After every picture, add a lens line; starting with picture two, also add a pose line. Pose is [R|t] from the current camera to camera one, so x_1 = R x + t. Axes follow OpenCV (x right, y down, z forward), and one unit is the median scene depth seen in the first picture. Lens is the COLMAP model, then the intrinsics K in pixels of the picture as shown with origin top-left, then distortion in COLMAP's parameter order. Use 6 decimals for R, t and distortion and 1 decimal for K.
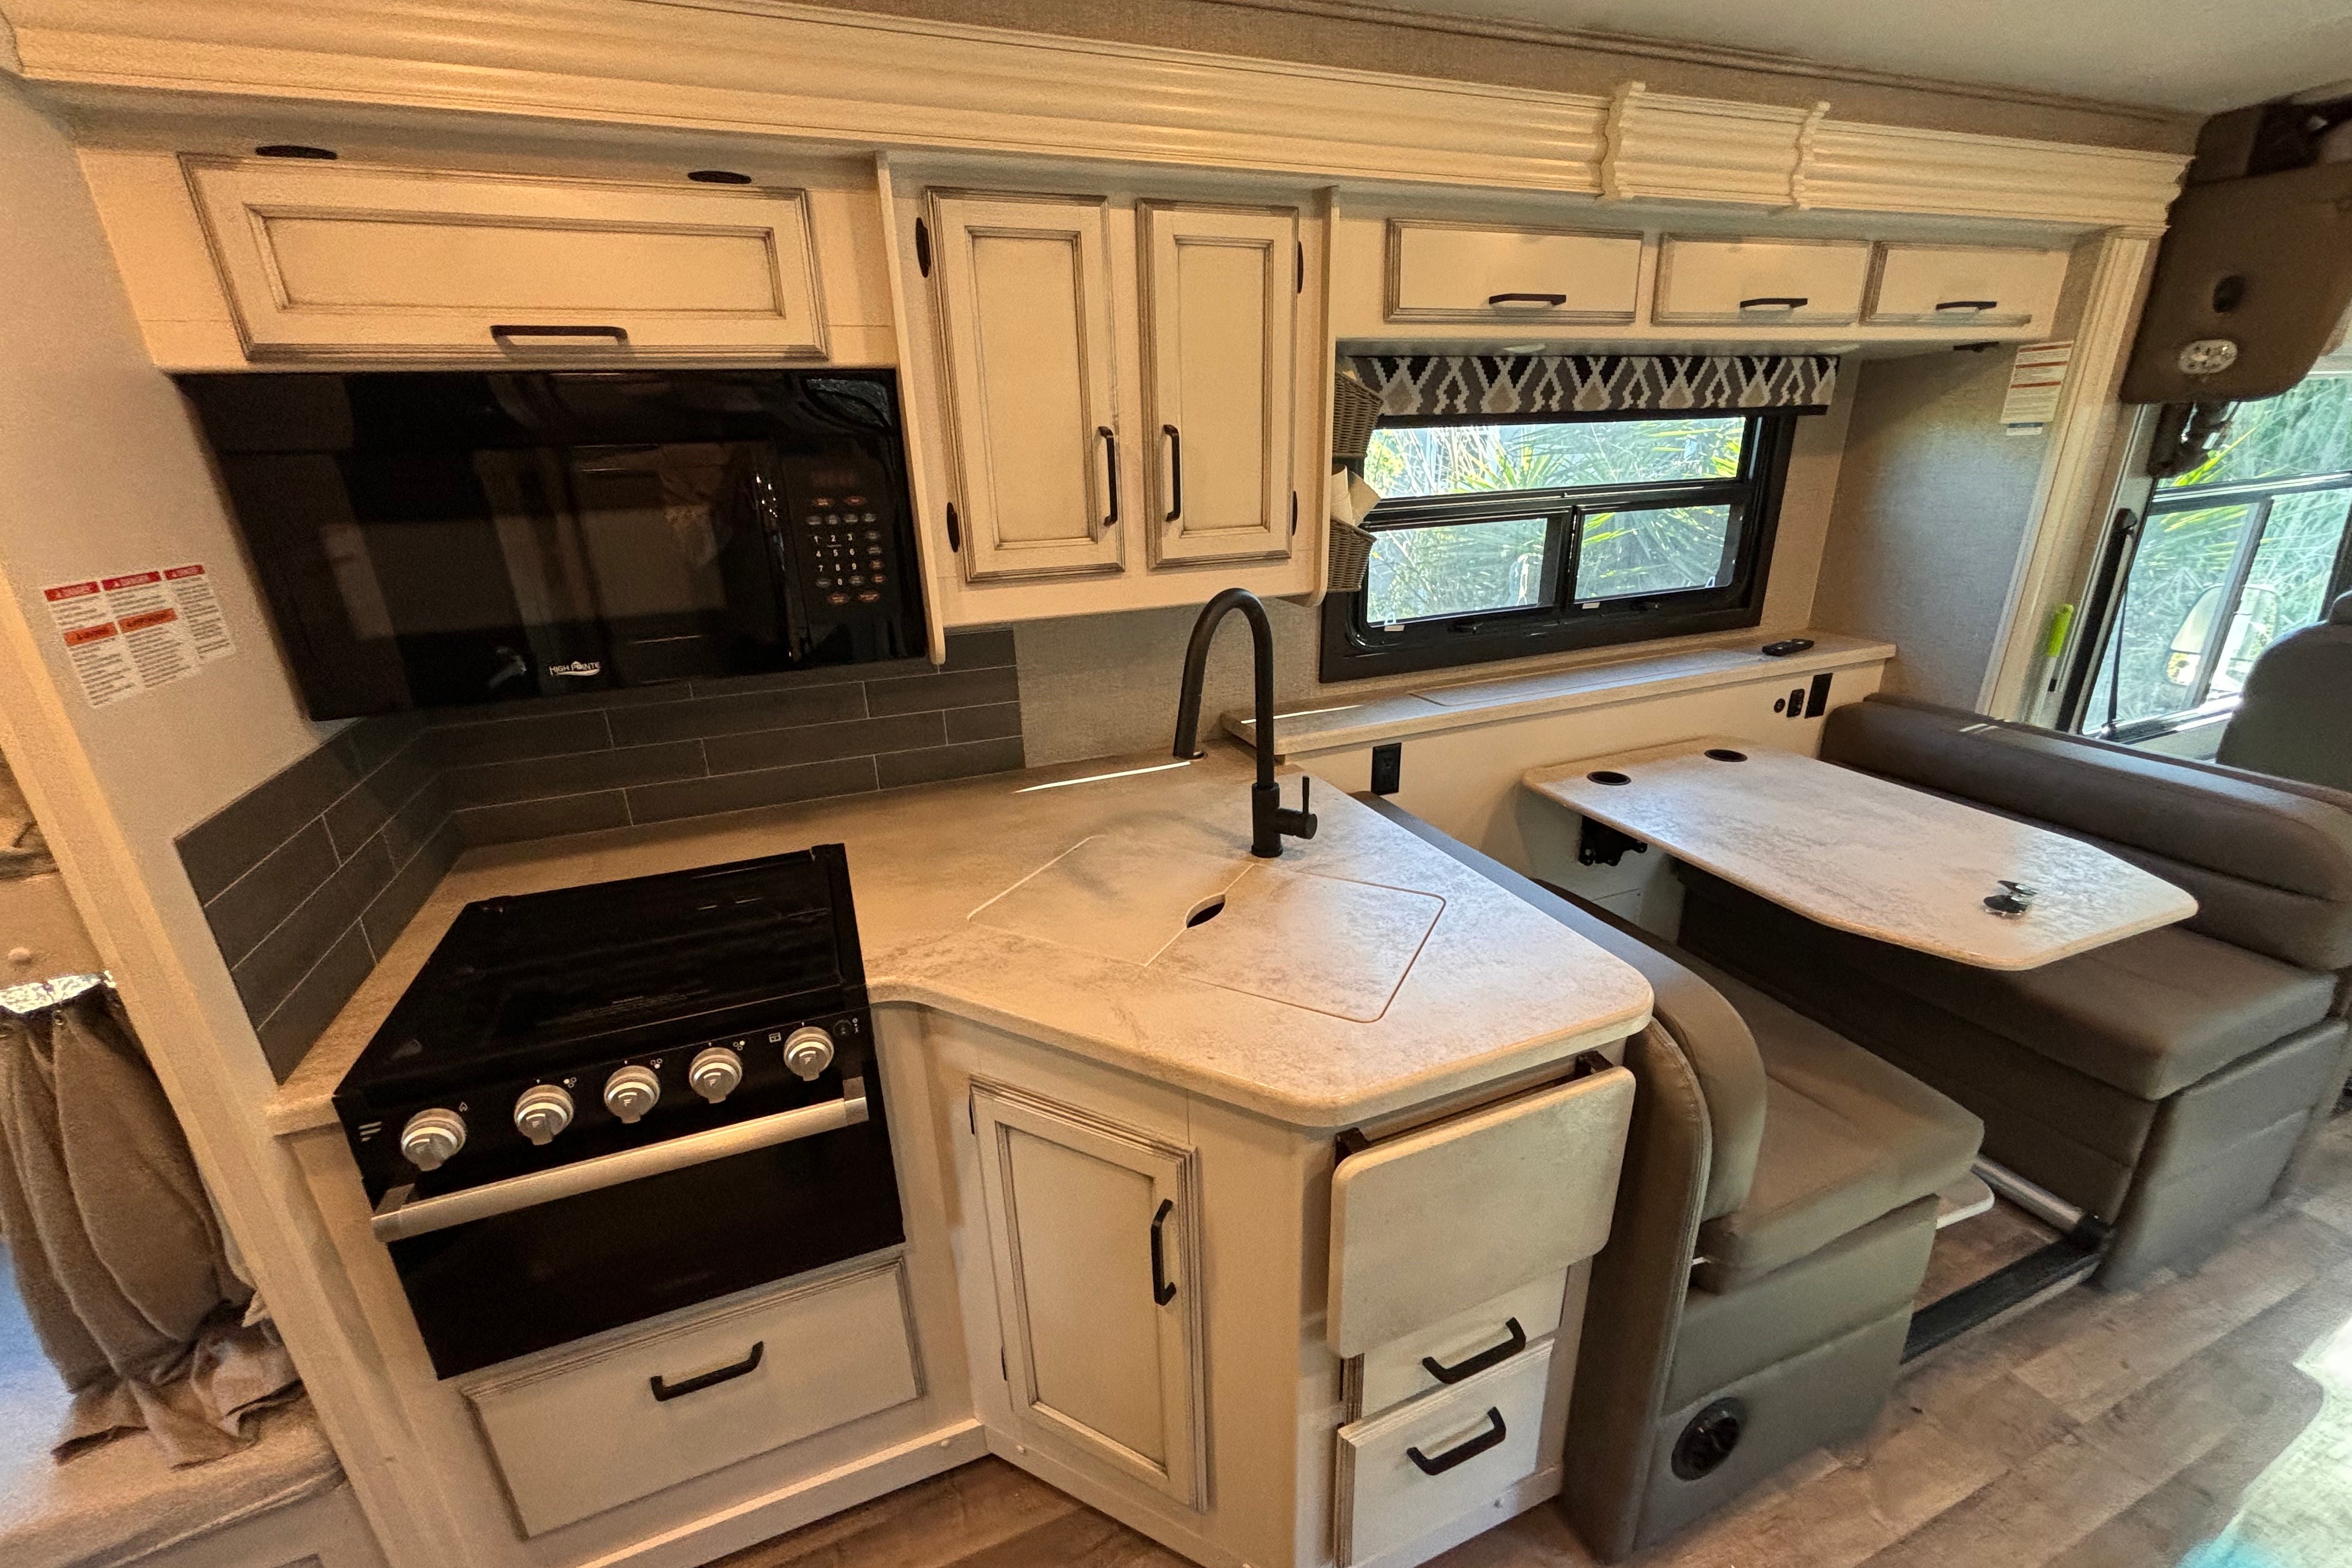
lens RADIAL K [[950.1, 0, 1172.7], [0, 950.1, 781.8], [0, 0, 1]] dist [0.001631, 0.000681]
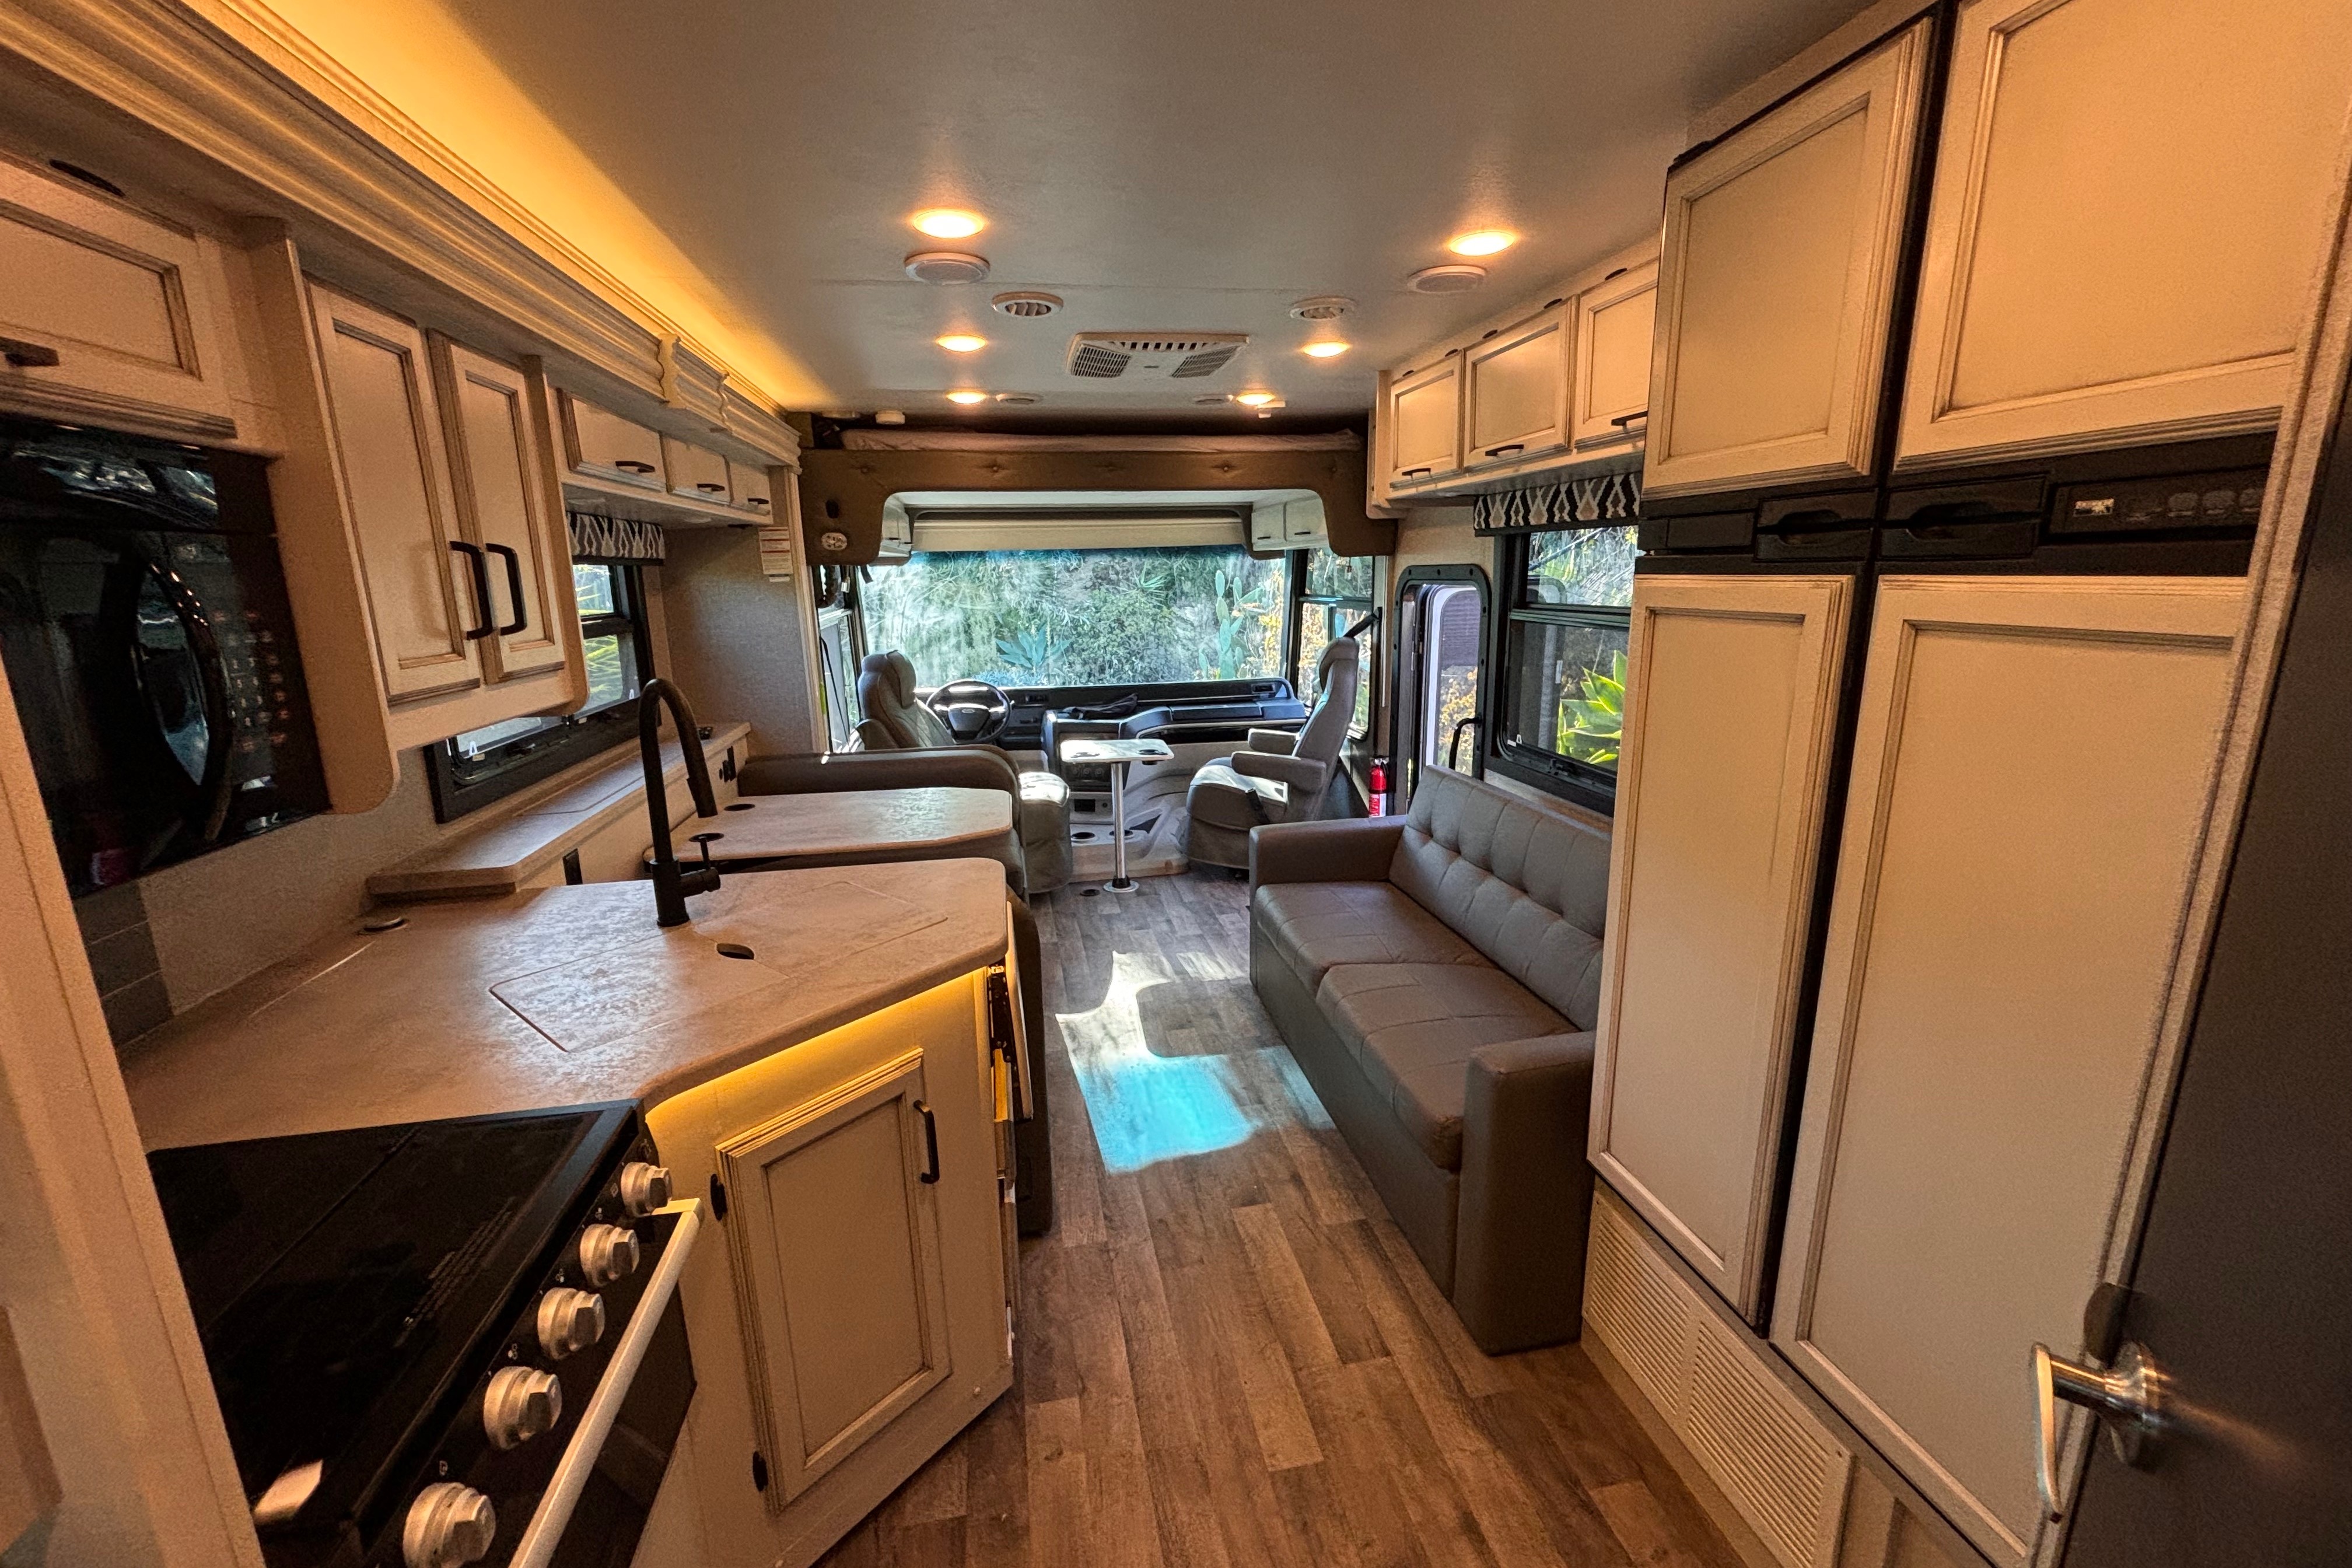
lens RADIAL K [[950.1, 0, 1173.0], [0, 950.1, 781.3], [0, 0, 1]] dist [0.001631, 0.000681]
pose [[0.189779, -0.188475, 0.963567, -0.835757], [0.349832, 0.929972, 0.113003, 0.000754], [-0.917388, 0.315641, 0.242424, 0.156498]]
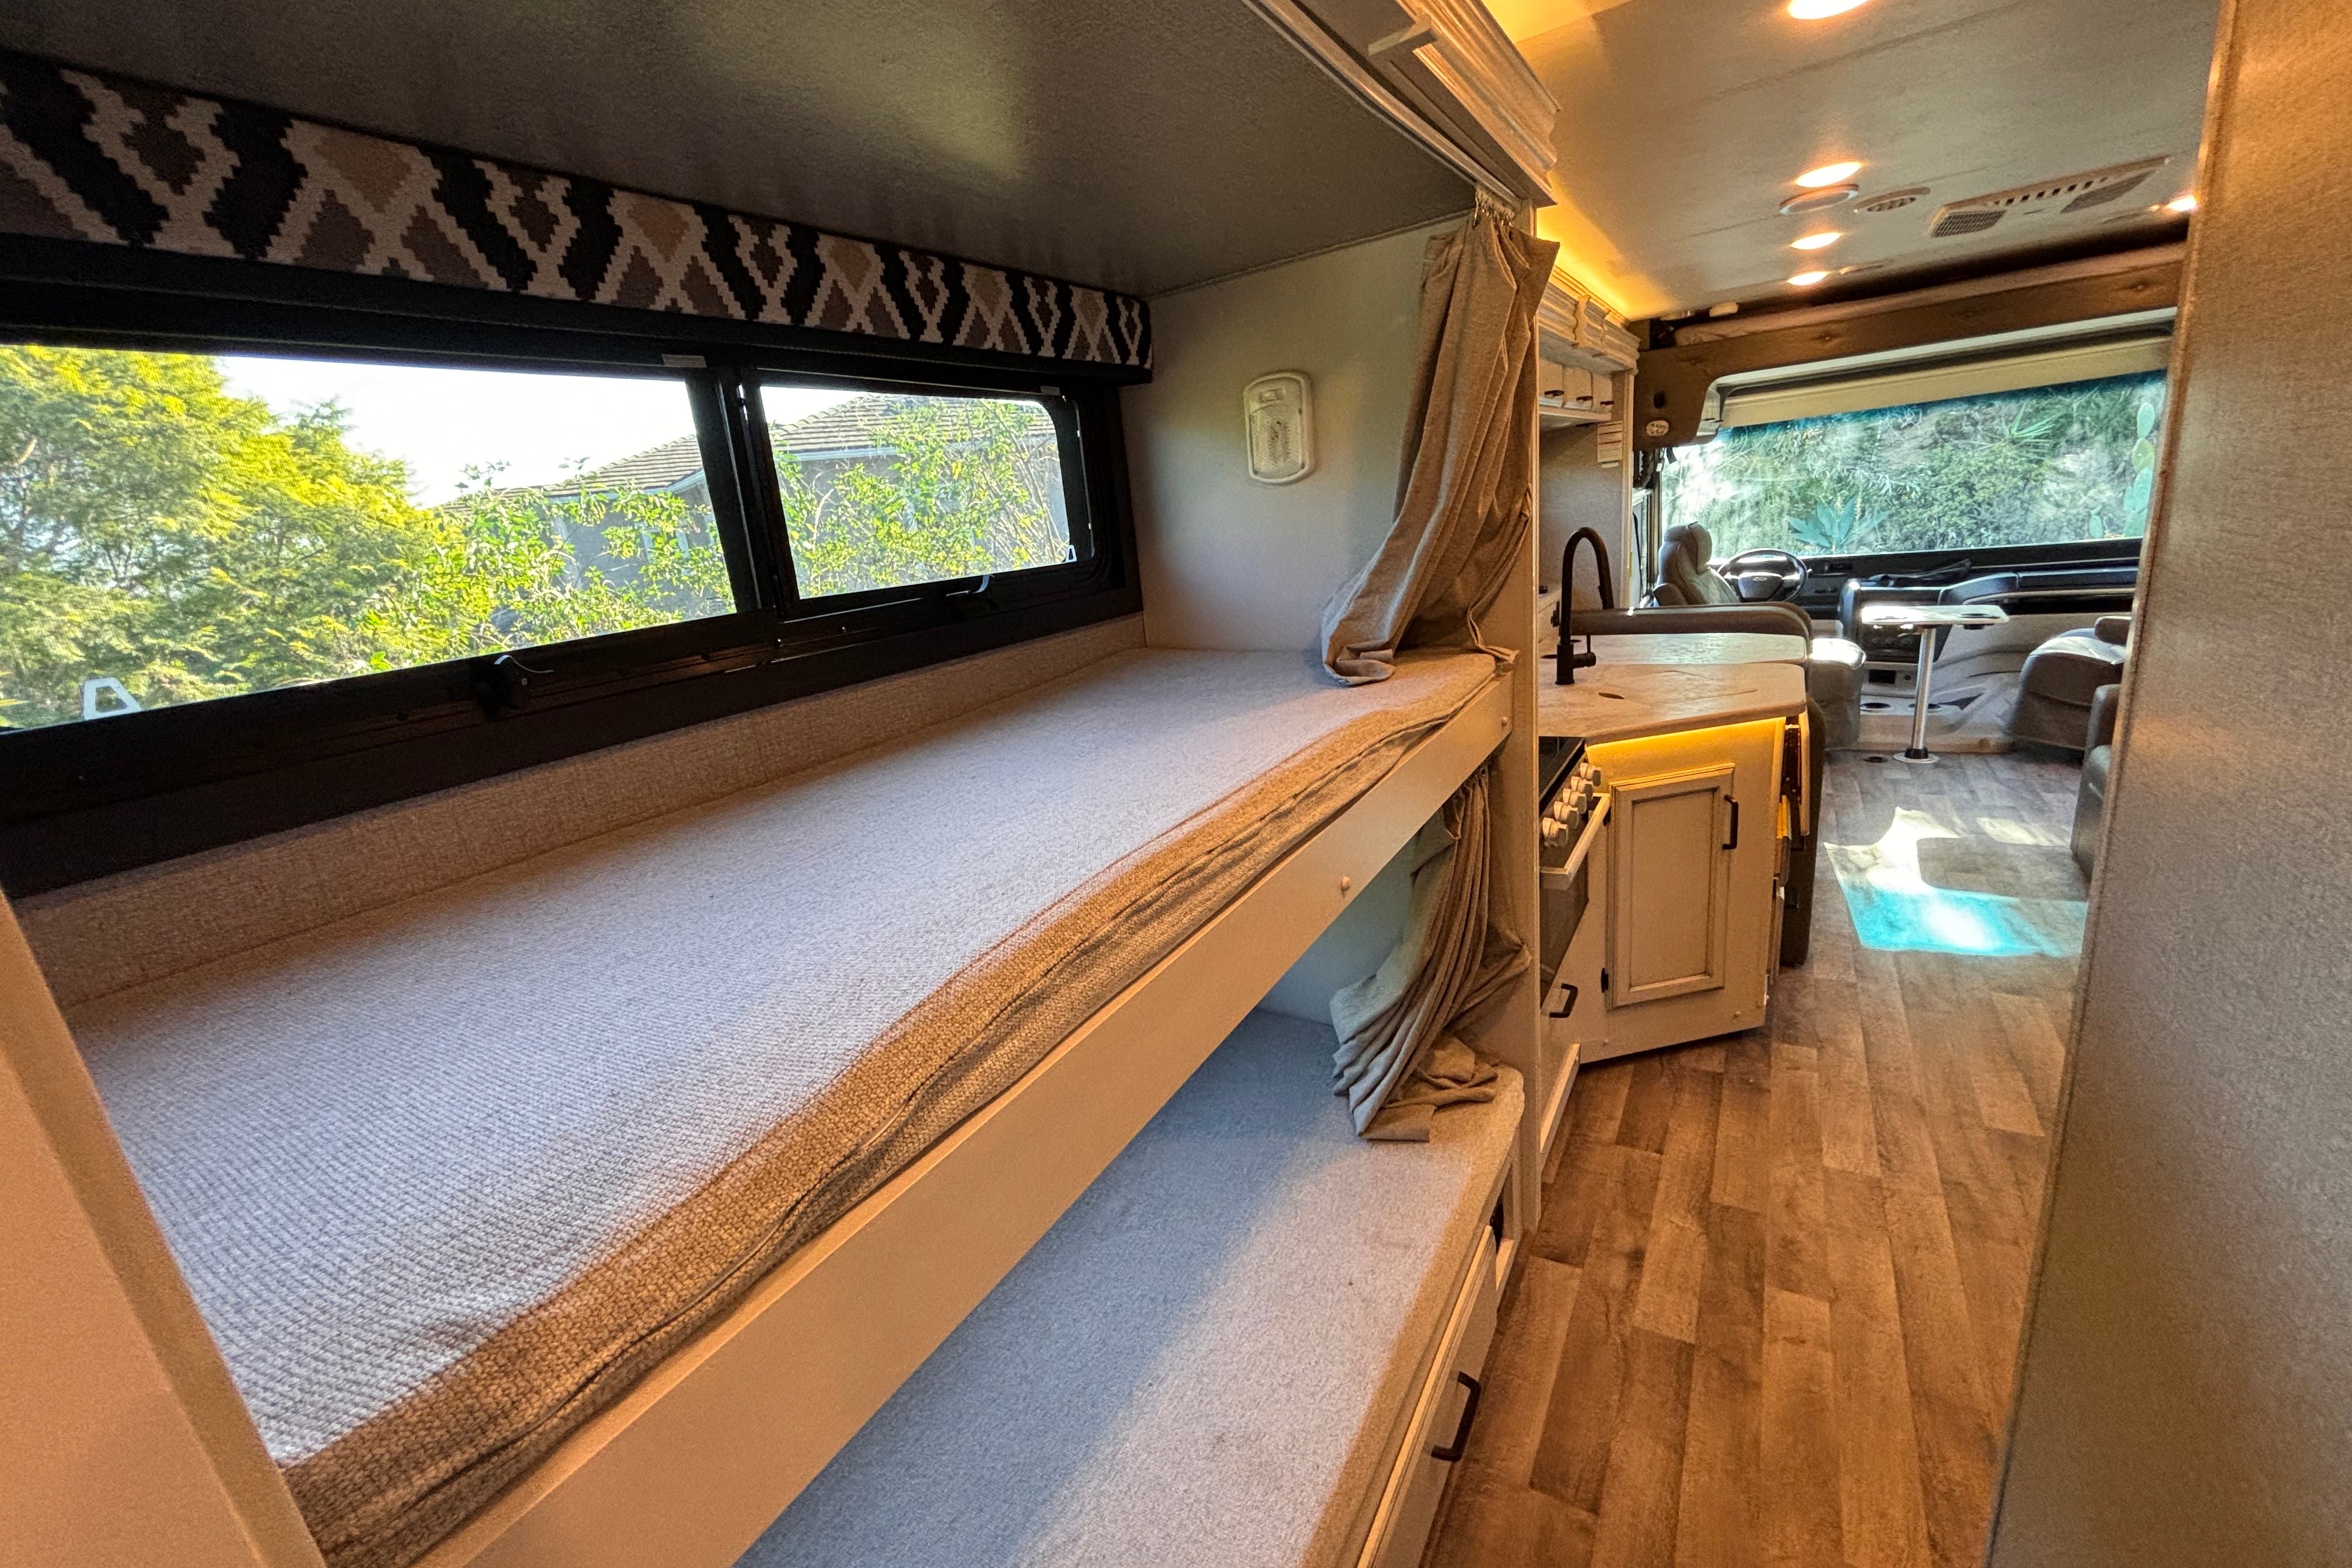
lens RADIAL K [[950.1, 0, 1169.7], [0, 950.1, 788.7], [0, 0, 1]] dist [0.001631, 0.000681]
pose [[0.795757, -0.223786, 0.562752, -1.578568], [0.286208, 0.957872, -0.023801, 0.094261], [-0.533718, 0.180004, 0.826283, -0.050040]]
